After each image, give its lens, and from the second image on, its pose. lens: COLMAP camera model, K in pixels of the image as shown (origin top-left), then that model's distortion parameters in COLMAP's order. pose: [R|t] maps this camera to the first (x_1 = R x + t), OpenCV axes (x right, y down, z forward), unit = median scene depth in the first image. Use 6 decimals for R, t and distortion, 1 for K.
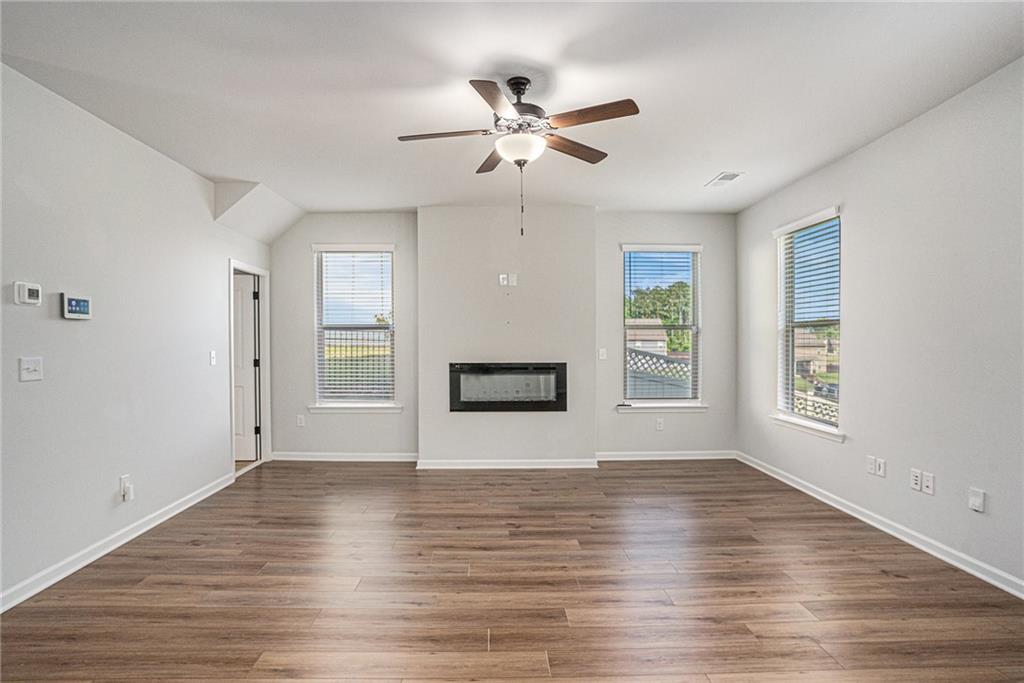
lens RADIAL K [[515.4, 0, 511.2], [0, 515.4, 347.3], [0, 0, 1]] dist [-0.050648, 0.023295]
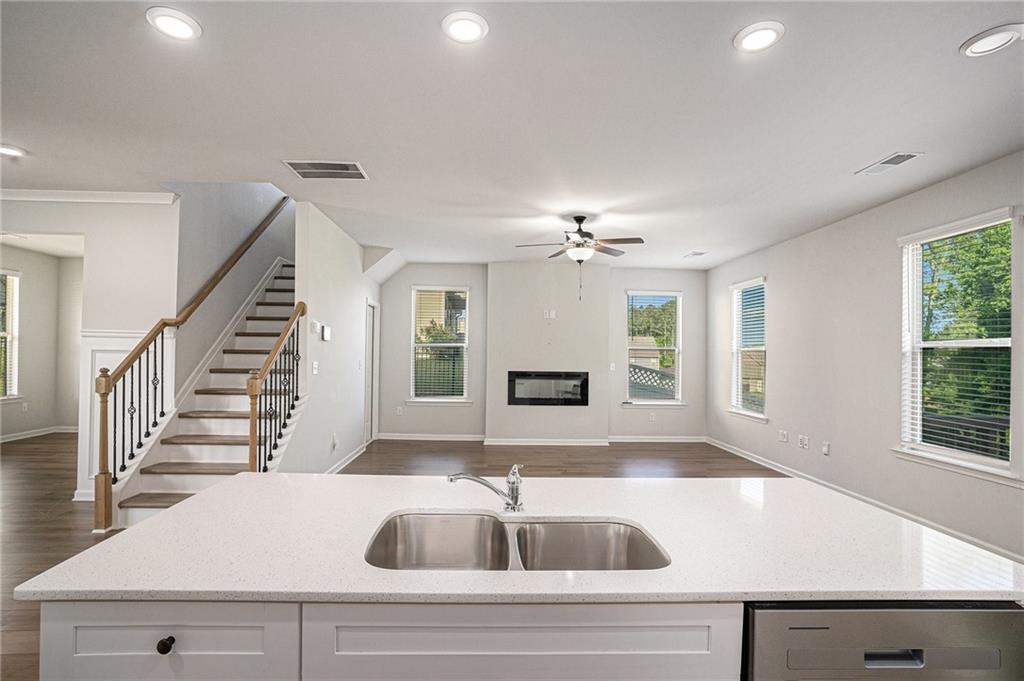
lens RADIAL K [[503.2, 0, 537.7], [0, 503.2, 344.9], [0, 0, 1]] dist [-0.000828, 0.000301]
pose [[0.998233, 0.018011, 0.056620, -0.118097], [-0.016071, 0.999274, -0.034529, 0.005071], [-0.057201, 0.033558, 0.997799, -0.409681]]
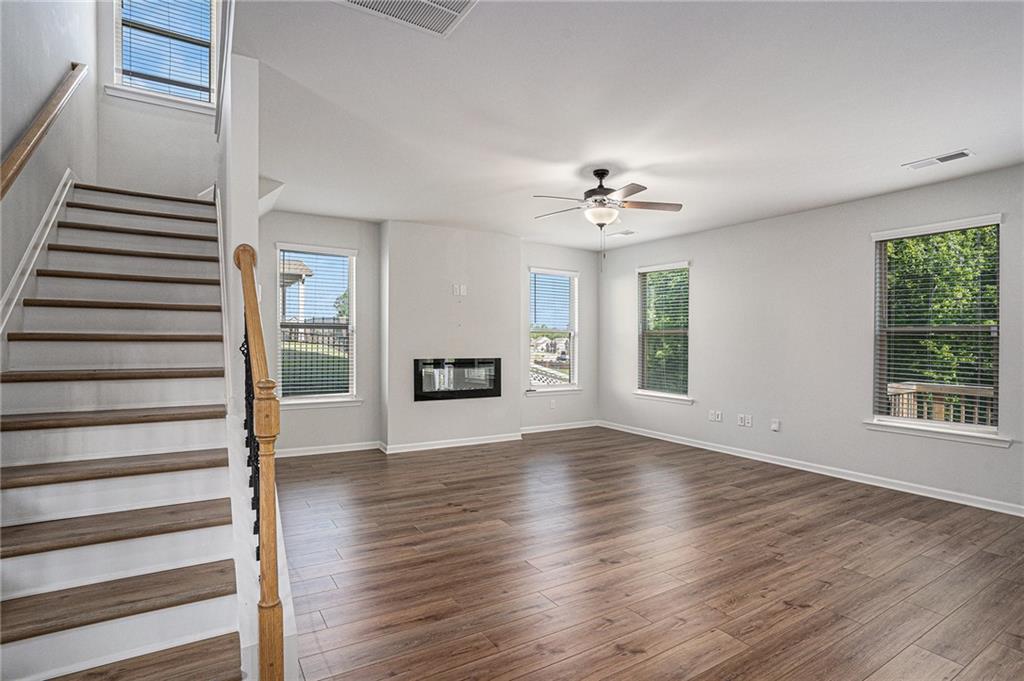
lens RADIAL K [[489.9, 0, 531.4], [0, 489.9, 345.0], [0, 0, 1]] dist [-0.016461, 0.000478]
pose [[0.855900, 0.005570, 0.517111, -0.459544], [-0.004478, 0.999984, -0.003361, 0.001428], [-0.517122, 0.000561, 0.855912, -0.069843]]
